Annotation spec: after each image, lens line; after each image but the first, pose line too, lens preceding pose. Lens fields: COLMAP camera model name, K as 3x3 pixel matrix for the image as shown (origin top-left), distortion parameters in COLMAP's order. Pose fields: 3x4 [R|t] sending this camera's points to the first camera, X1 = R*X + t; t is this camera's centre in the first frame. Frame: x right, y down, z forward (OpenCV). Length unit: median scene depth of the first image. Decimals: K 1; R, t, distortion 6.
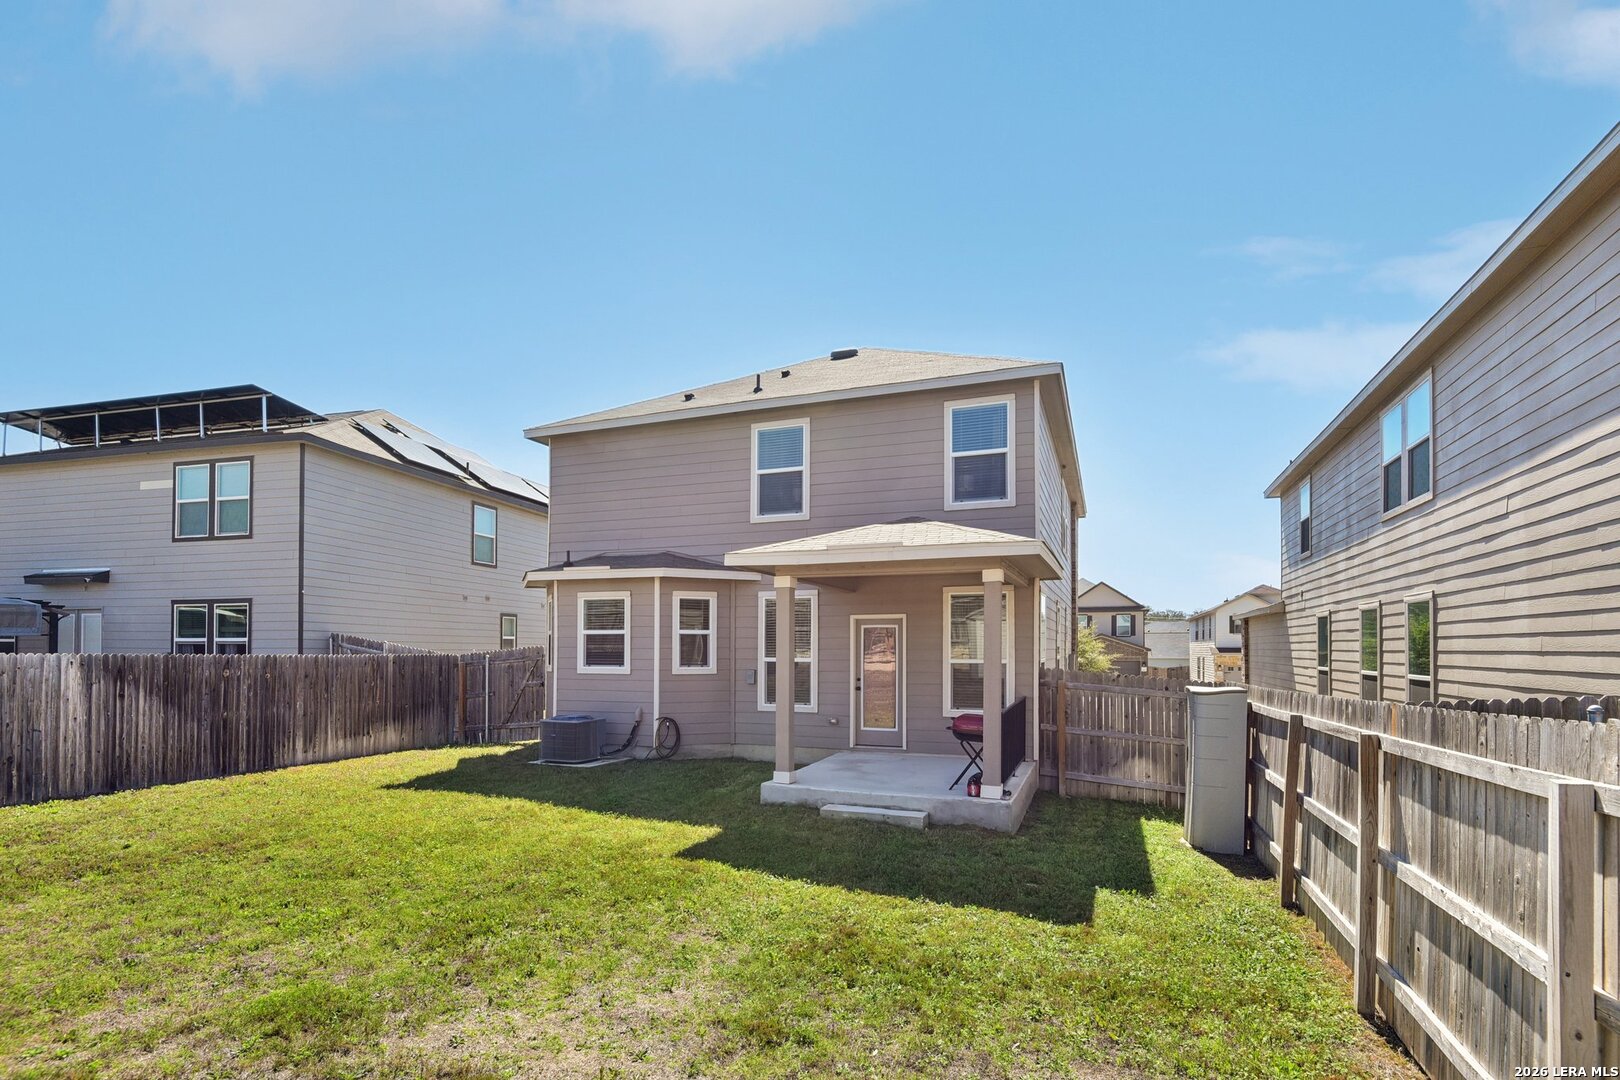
lens RADIAL K [[722.4, 0, 809.6], [0, 722.4, 472.8], [0, 0, 1]] dist [-0.007641, 0.000093]
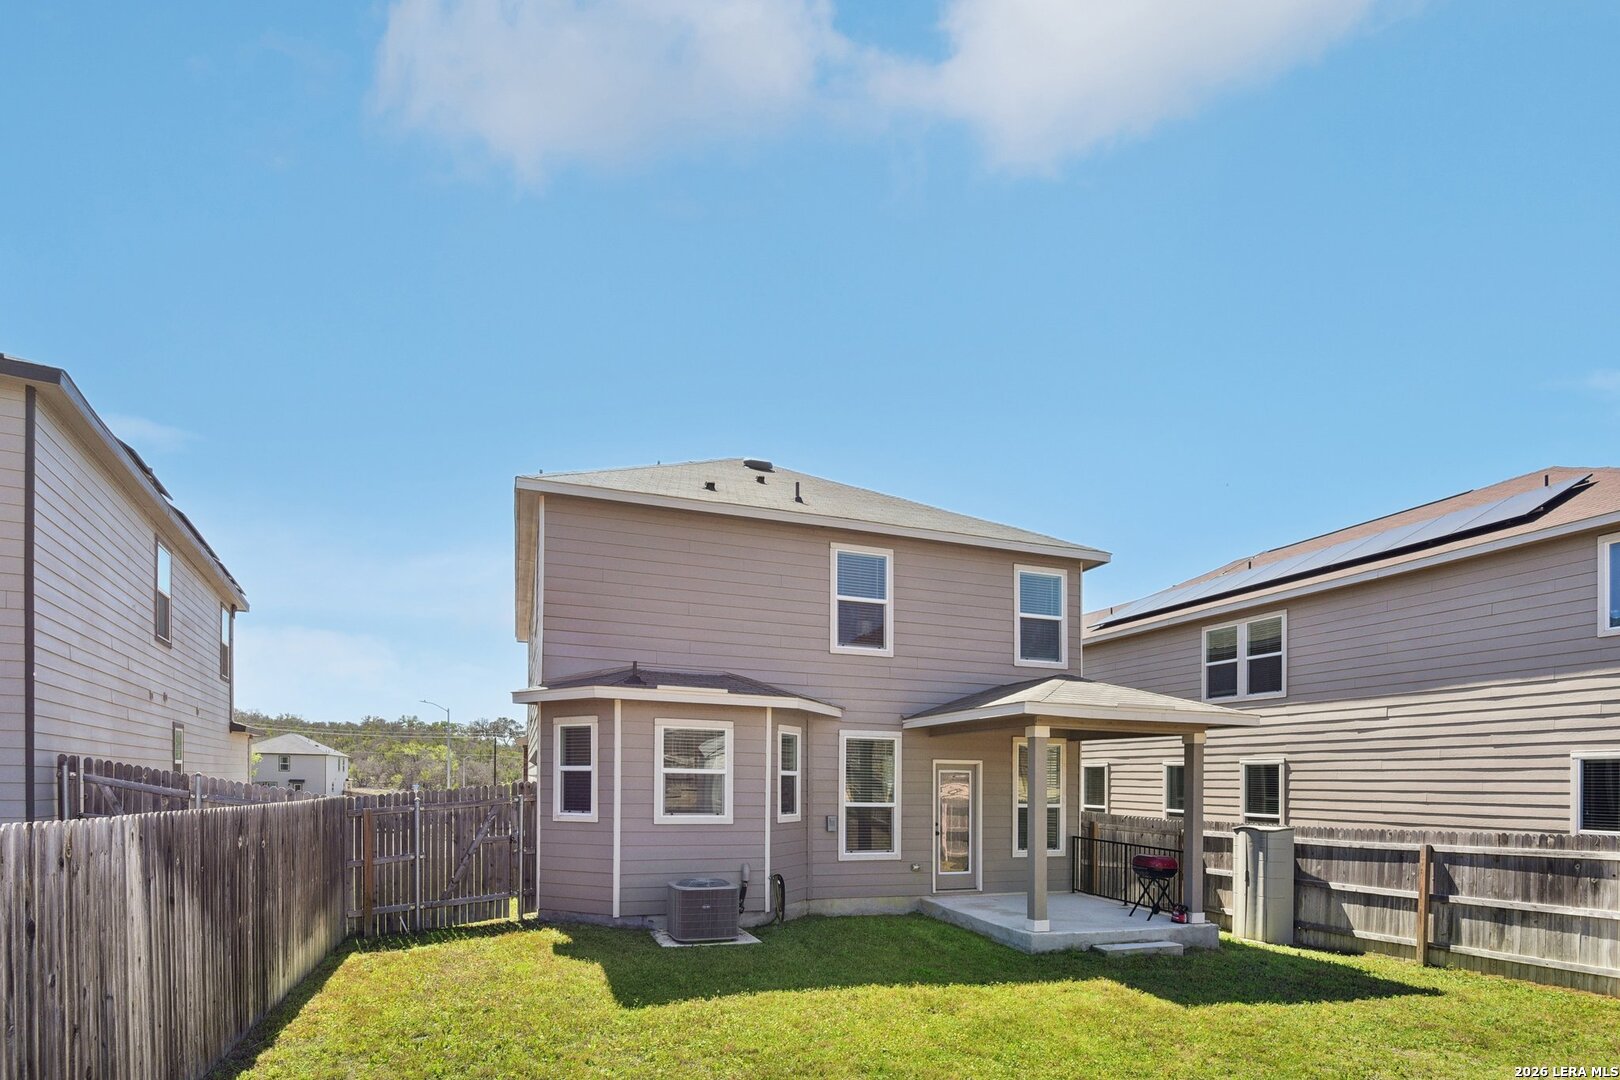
lens RADIAL K [[782.6, 0, 790.3], [0, 782.6, 597.5], [0, 0, 1]] dist [-0.011221, -0.001196]
pose [[0.776150, 0.154358, 0.611363, -0.776460], [-0.164123, 0.985609, -0.040488, 0.053004], [-0.608814, -0.068914, 0.790314, 0.284120]]
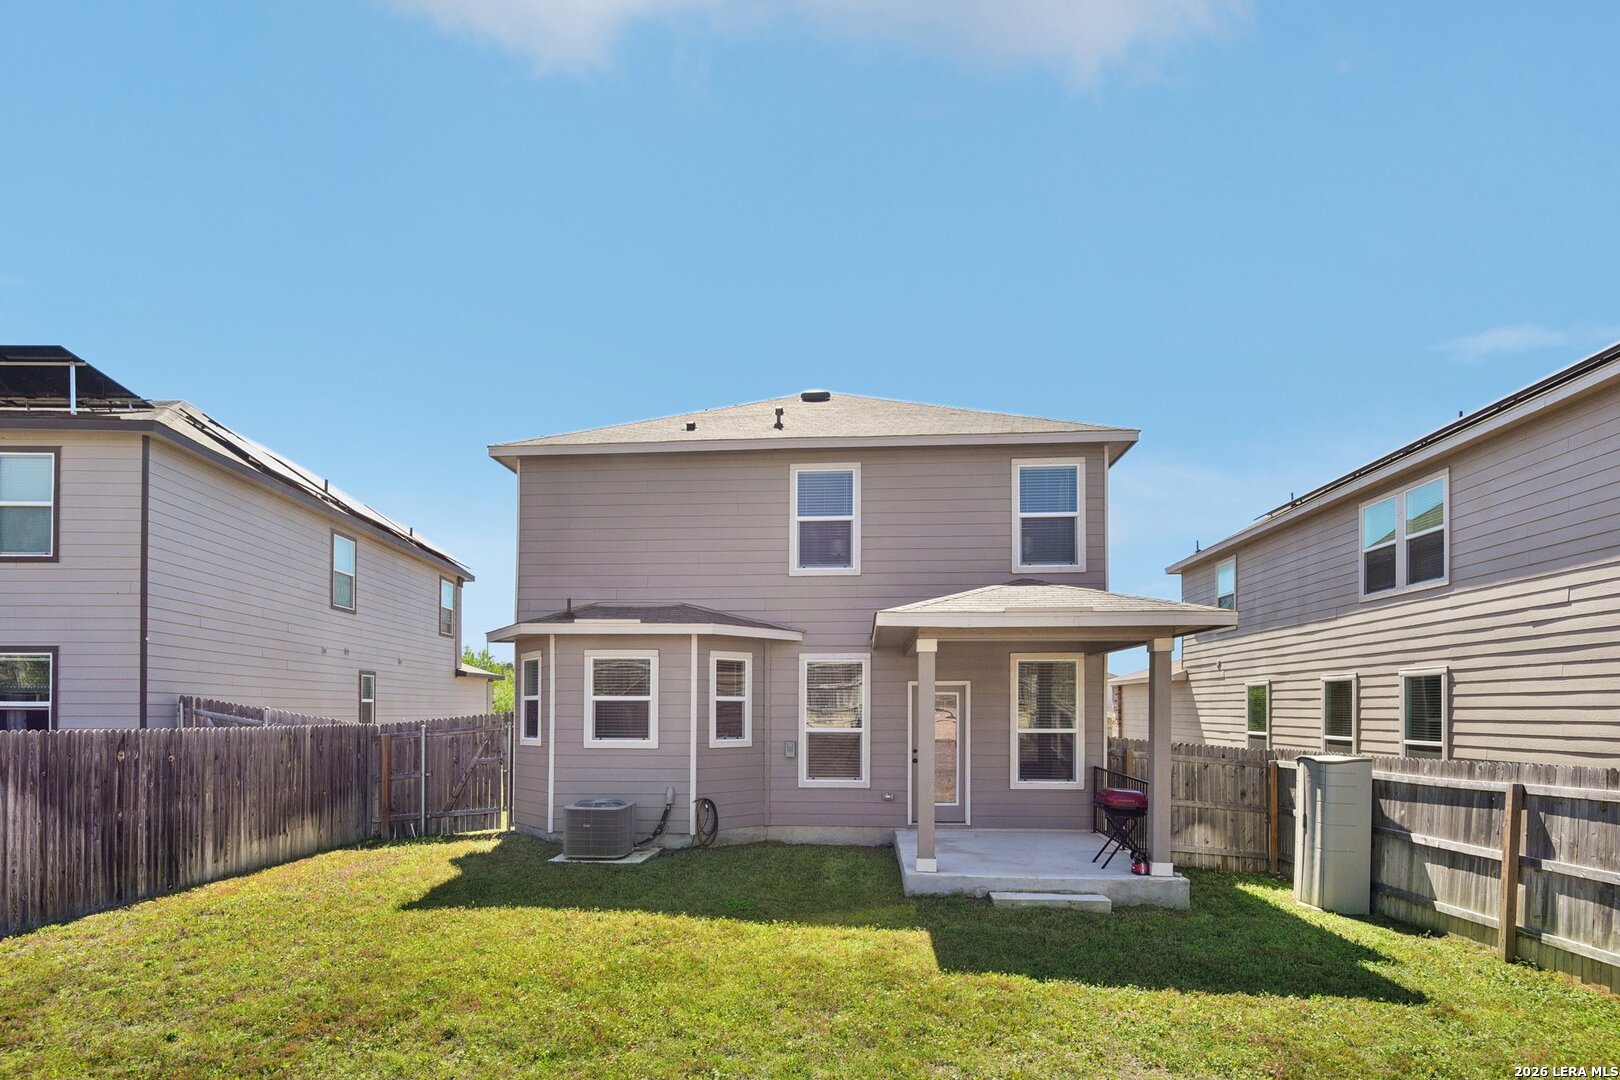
lens RADIAL K [[751.4, 0, 798.6], [0, 751.4, 538.9], [0, 0, 1]] dist [-0.011064, -0.000018]
pose [[0.960957, 0.061800, 0.269709, -0.343355], [-0.066039, 0.997795, 0.006663, 0.018980], [-0.268703, -0.024215, 0.962919, 0.120793]]
